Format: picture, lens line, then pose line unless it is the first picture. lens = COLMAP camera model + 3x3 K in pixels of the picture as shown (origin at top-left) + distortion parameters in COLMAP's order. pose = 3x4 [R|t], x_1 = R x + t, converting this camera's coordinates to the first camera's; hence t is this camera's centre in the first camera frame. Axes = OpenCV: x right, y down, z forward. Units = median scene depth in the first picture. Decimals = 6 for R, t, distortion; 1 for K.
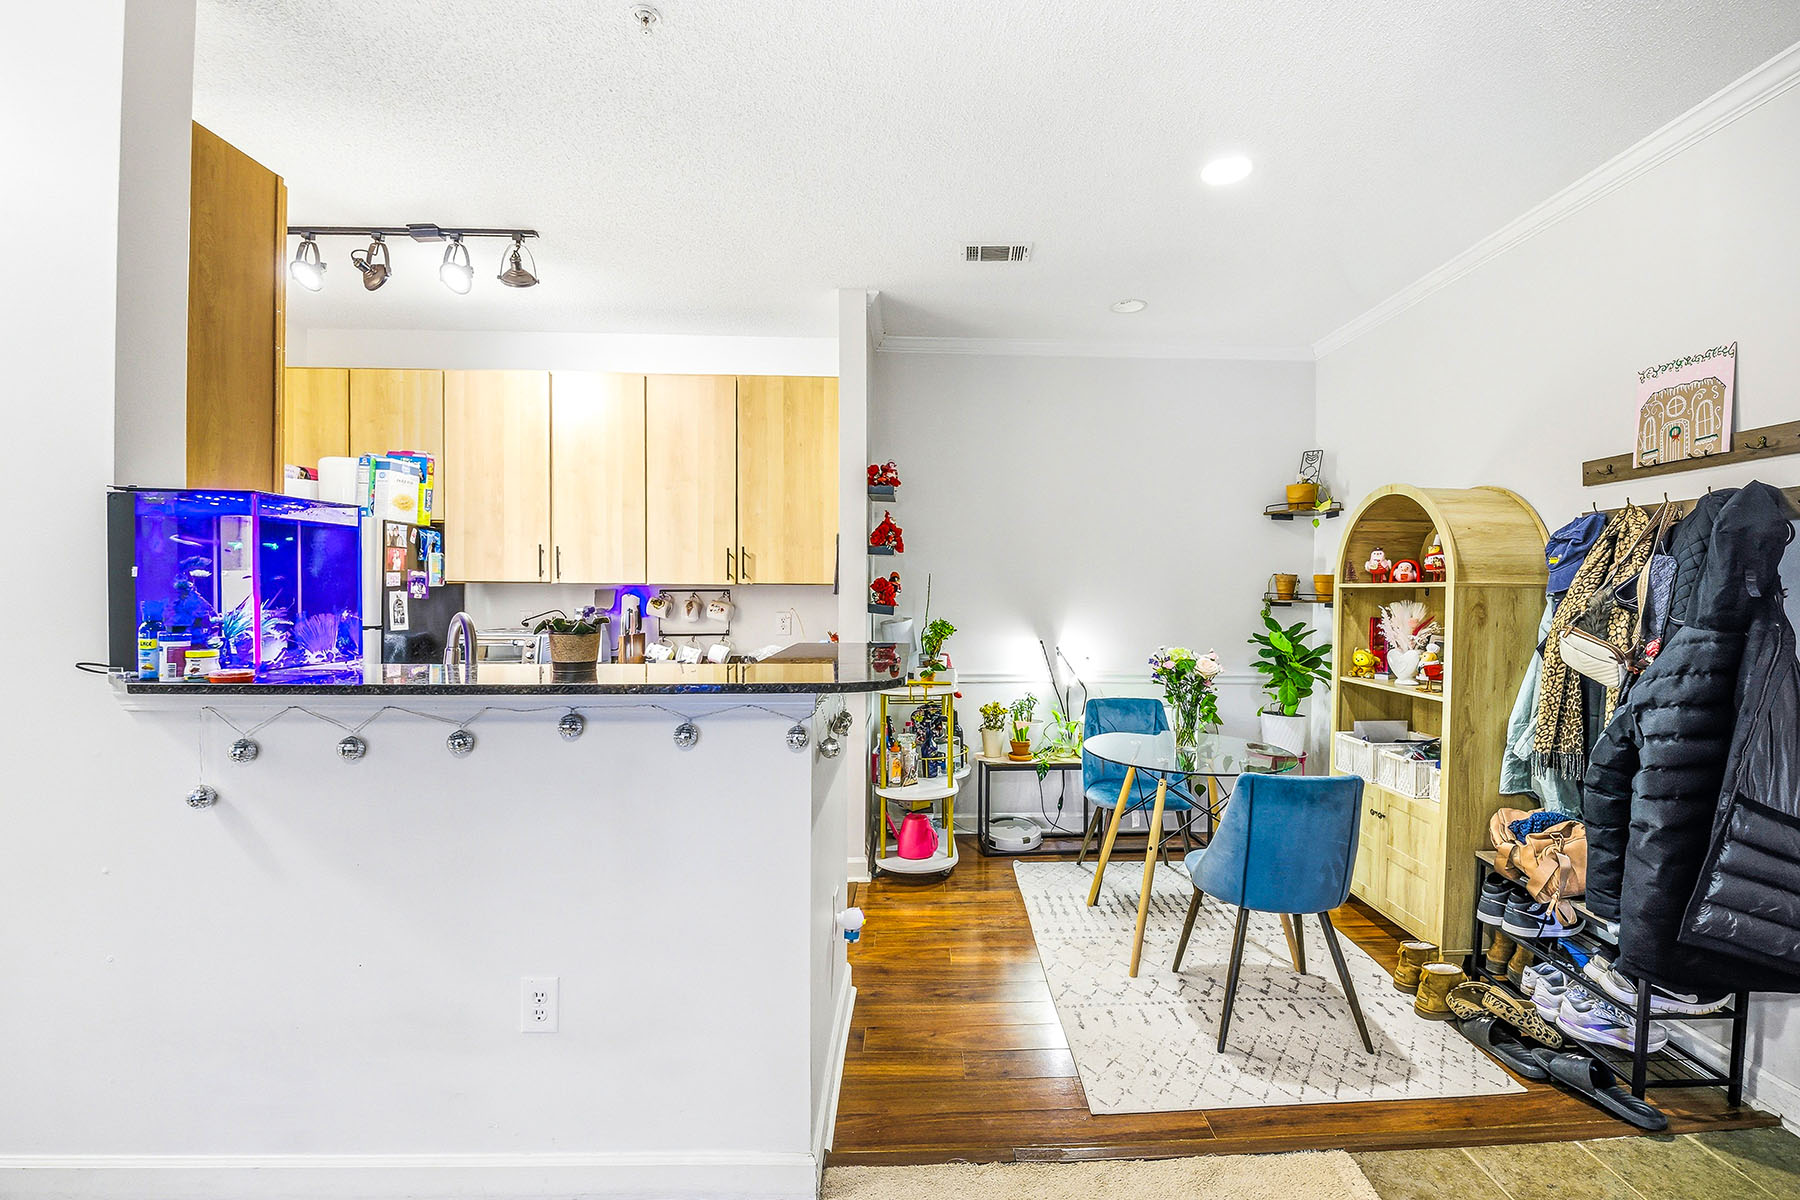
lens RADIAL K [[769.7, 0, 939.1], [0, 769.7, 590.2], [0, 0, 1]] dist [-0.009272, -0.006304]
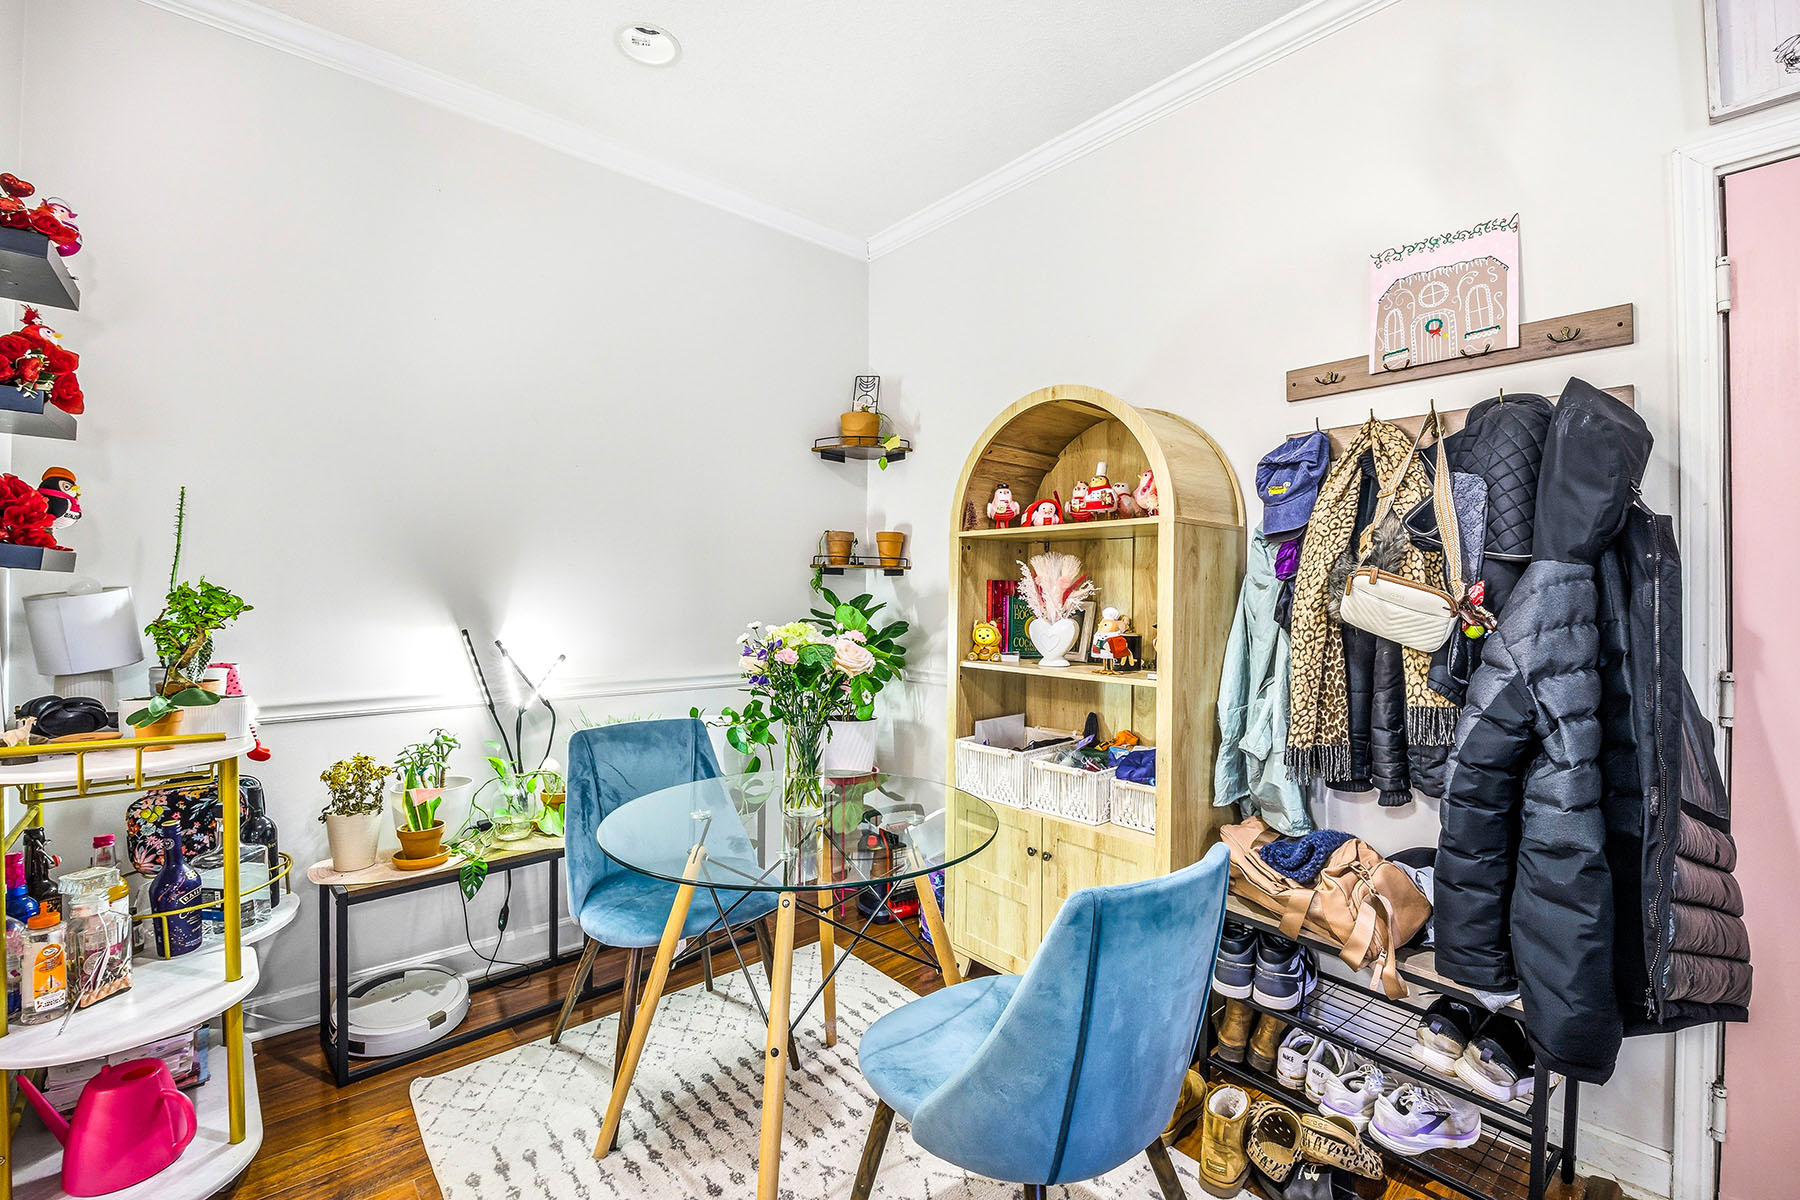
lens RADIAL K [[769.7, 0, 939.1], [0, 769.7, 590.2], [0, 0, 1]] dist [-0.009272, -0.006304]
pose [[0.750238, 0.001800, 0.661166, 0.031161], [-0.004700, 0.999986, 0.002611, 0.040310], [-0.661151, -0.005066, 0.750235, 0.435065]]
